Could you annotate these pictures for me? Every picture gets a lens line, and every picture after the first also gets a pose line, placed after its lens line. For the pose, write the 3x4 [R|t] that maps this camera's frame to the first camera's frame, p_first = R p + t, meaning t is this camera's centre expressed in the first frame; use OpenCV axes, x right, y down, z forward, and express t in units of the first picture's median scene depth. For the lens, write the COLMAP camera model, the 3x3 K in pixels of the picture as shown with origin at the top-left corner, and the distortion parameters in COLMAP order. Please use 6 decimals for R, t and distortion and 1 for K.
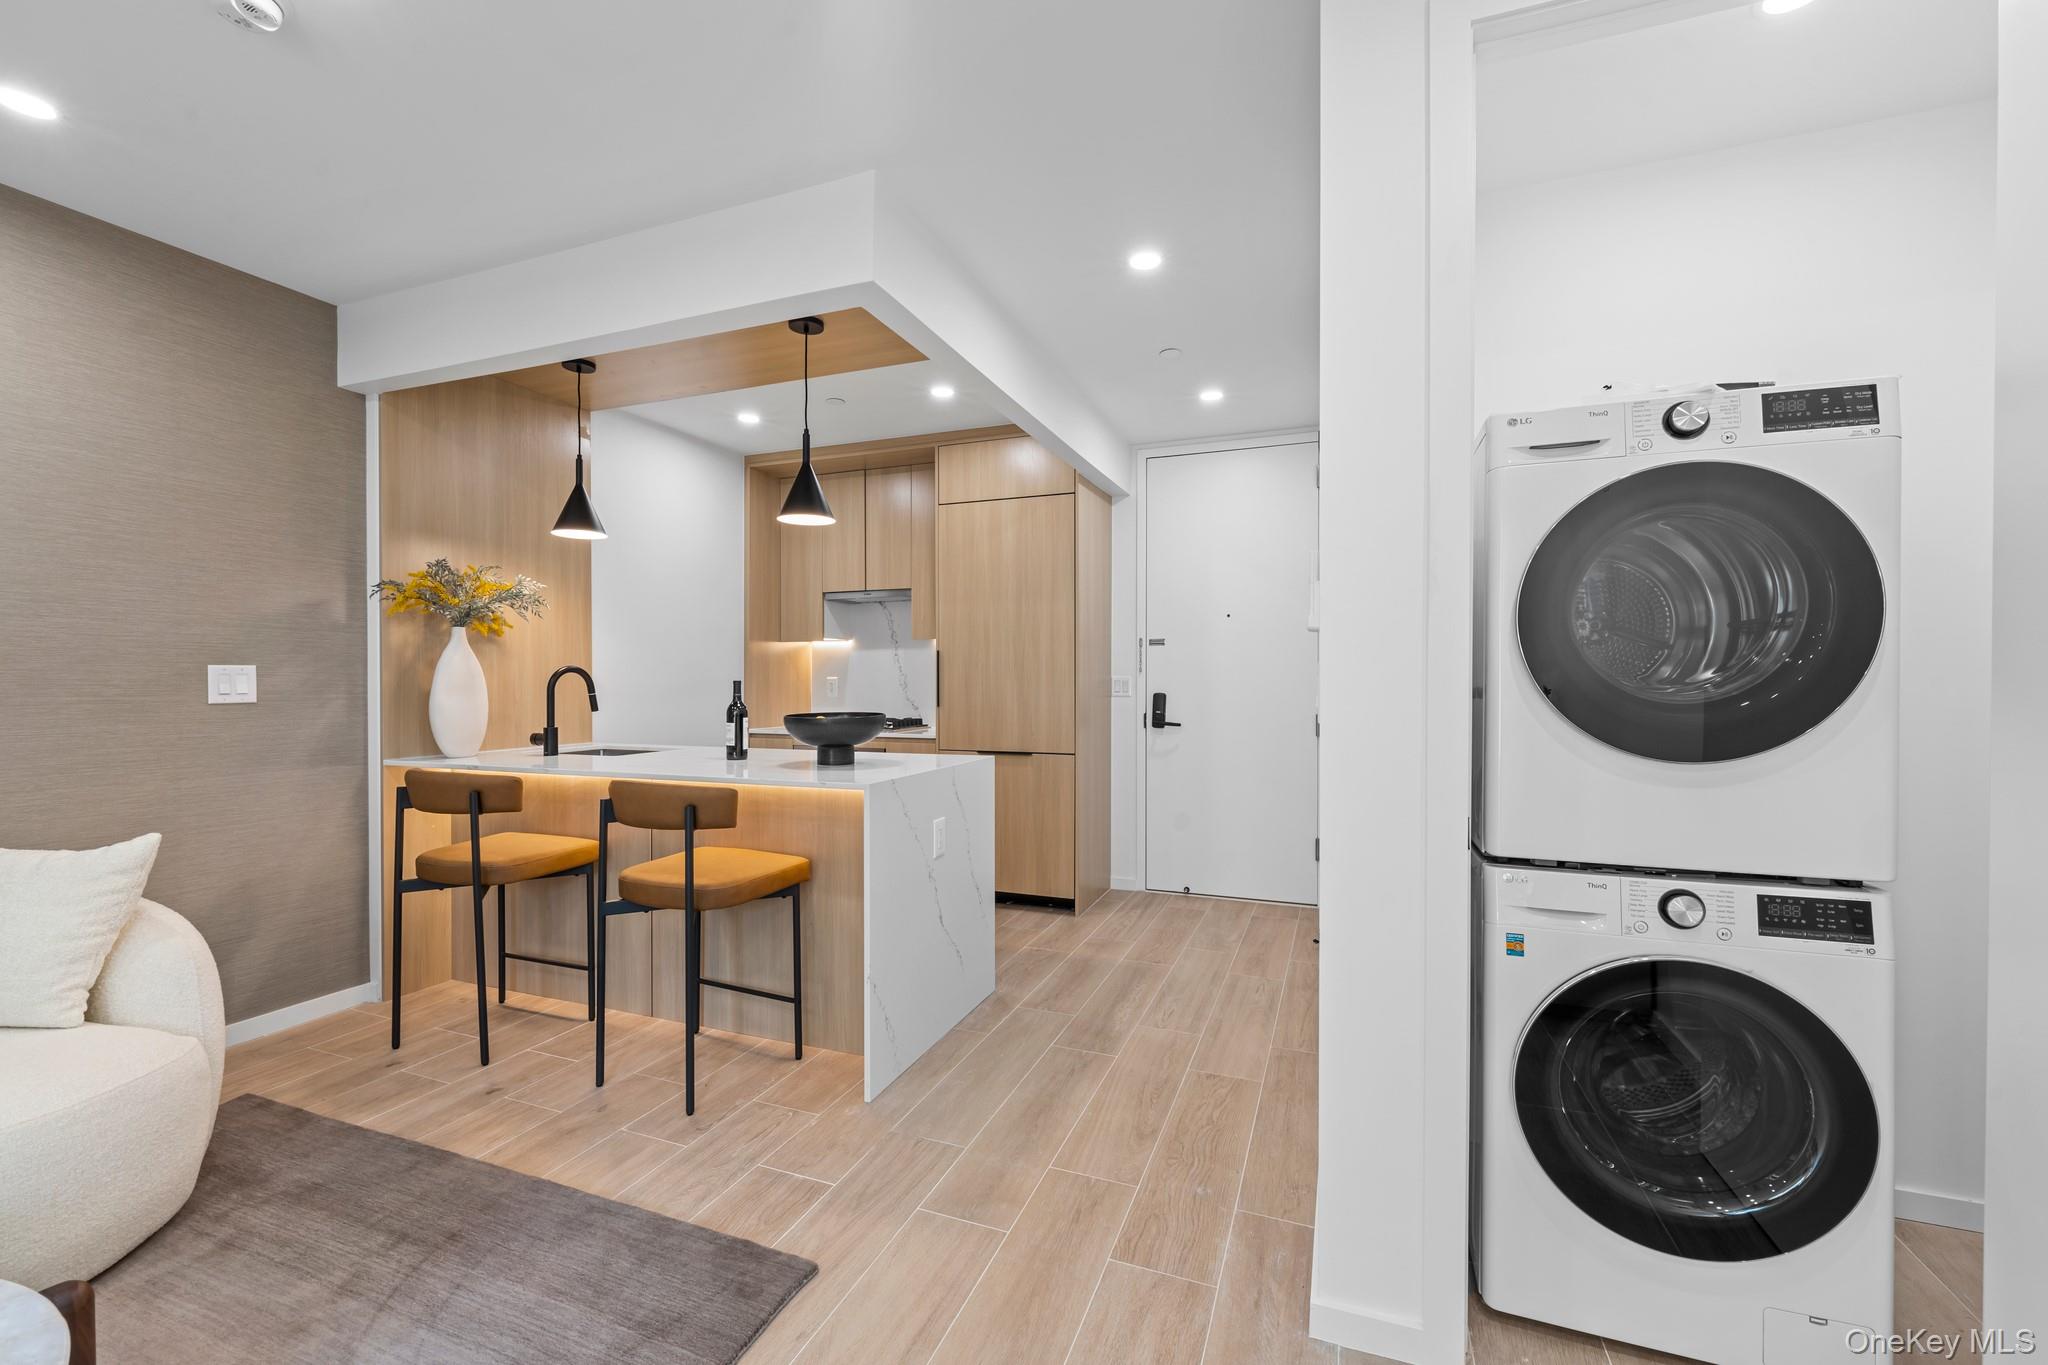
lens RADIAL K [[826.8, 0, 1022.5], [0, 826.8, 690.3], [0, 0, 1]] dist [0.001698, -0.001457]
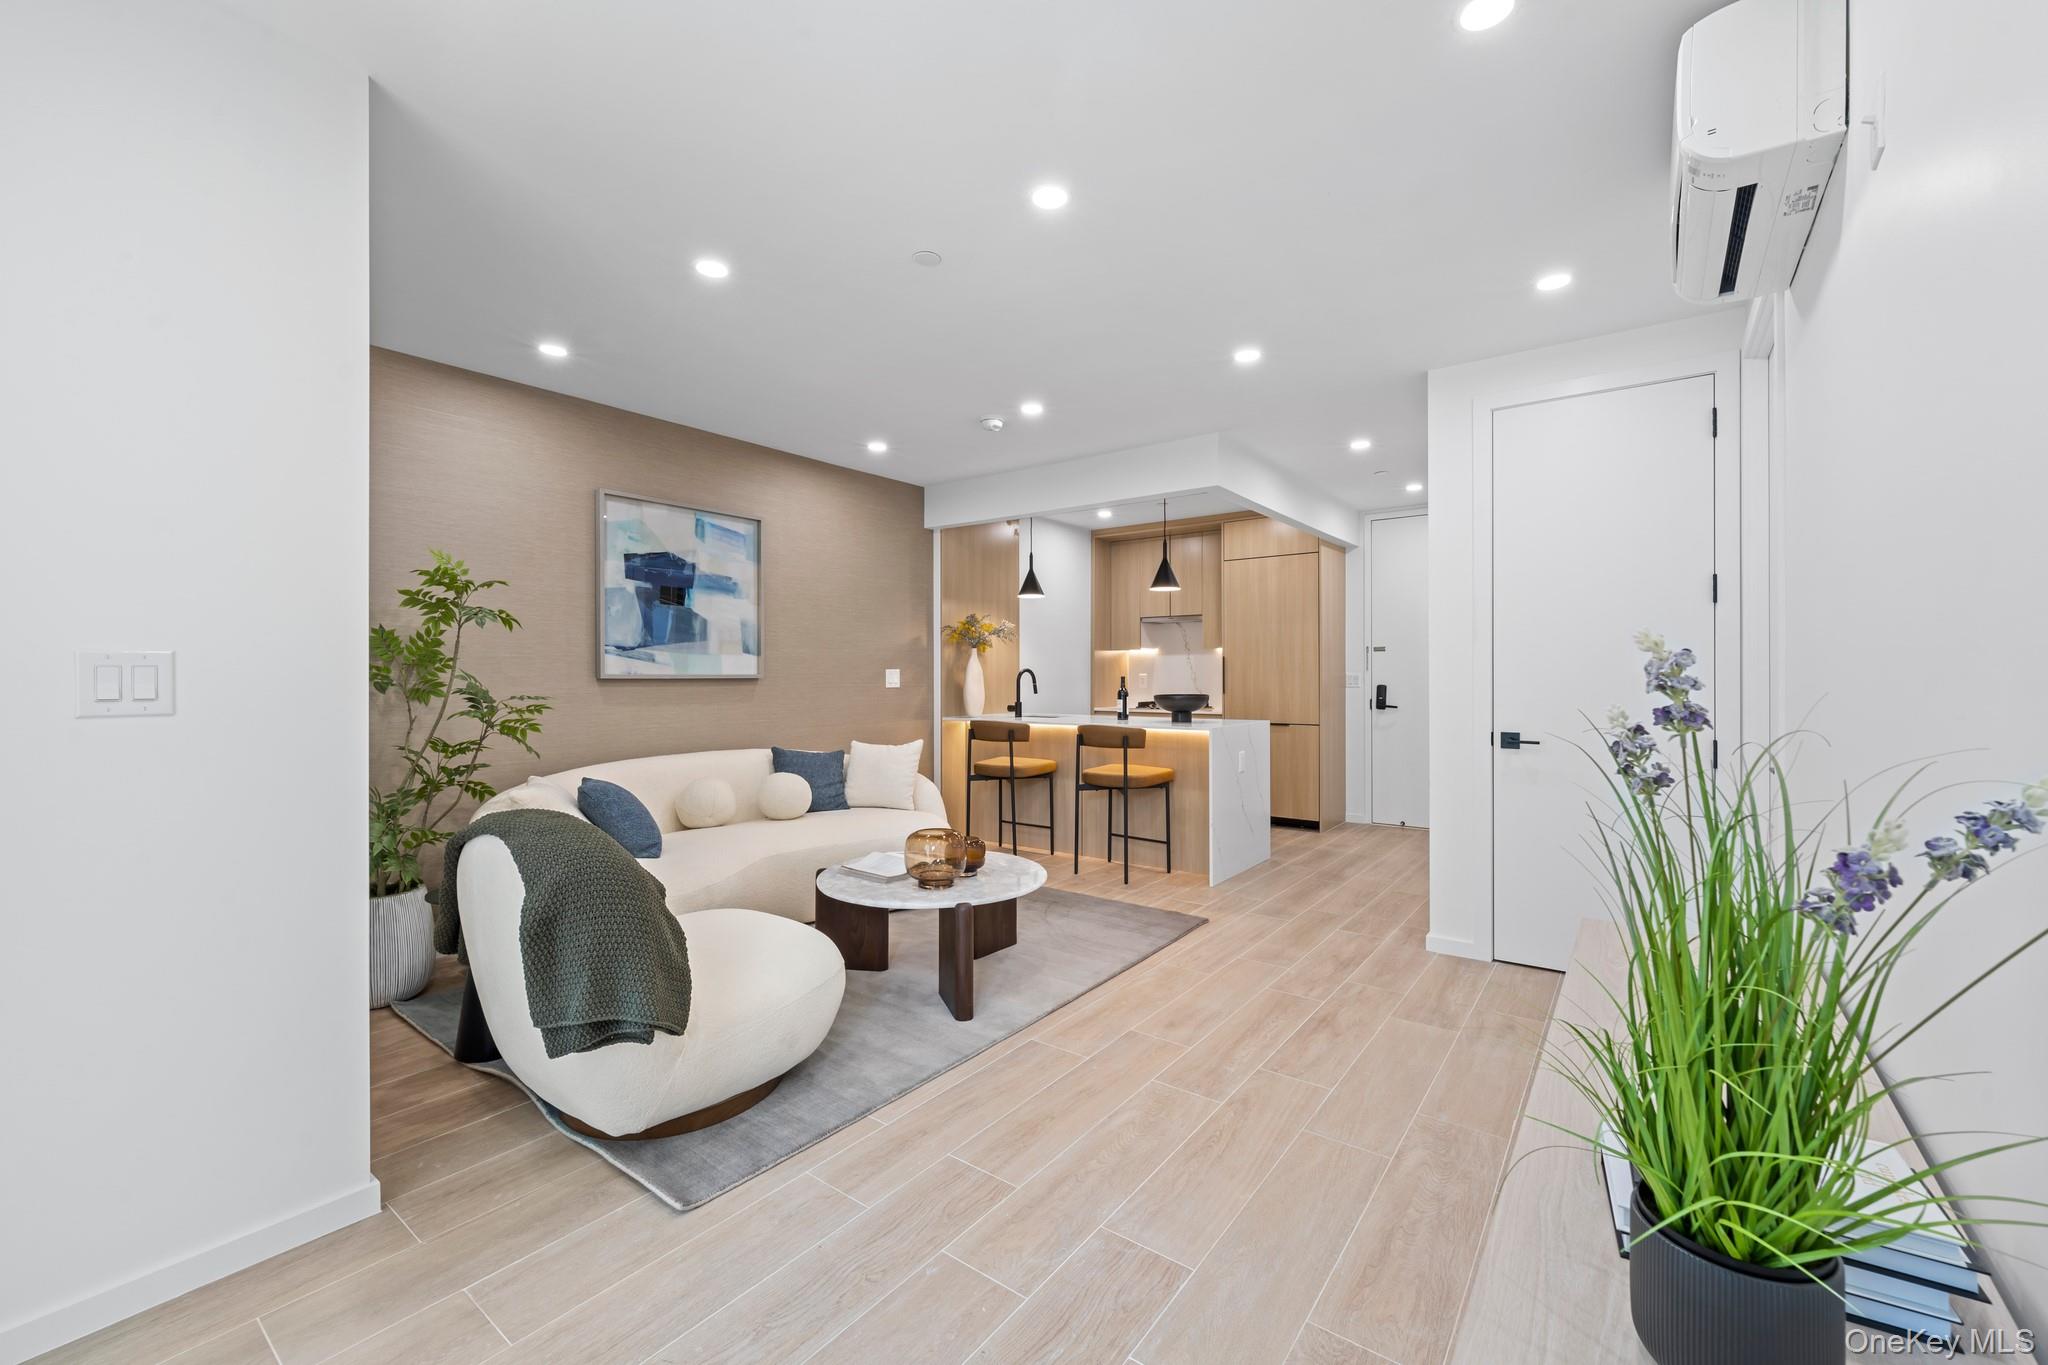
lens RADIAL K [[826.8, 0, 1035.2], [0, 826.8, 672.5], [0, 0, 1]] dist [0.001698, -0.001457]
pose [[0.965128, -0.002753, -0.261765, -0.056862], [-0.001527, 0.999868, -0.016148, 0.009069], [0.261775, 0.015985, 0.964996, -0.807479]]
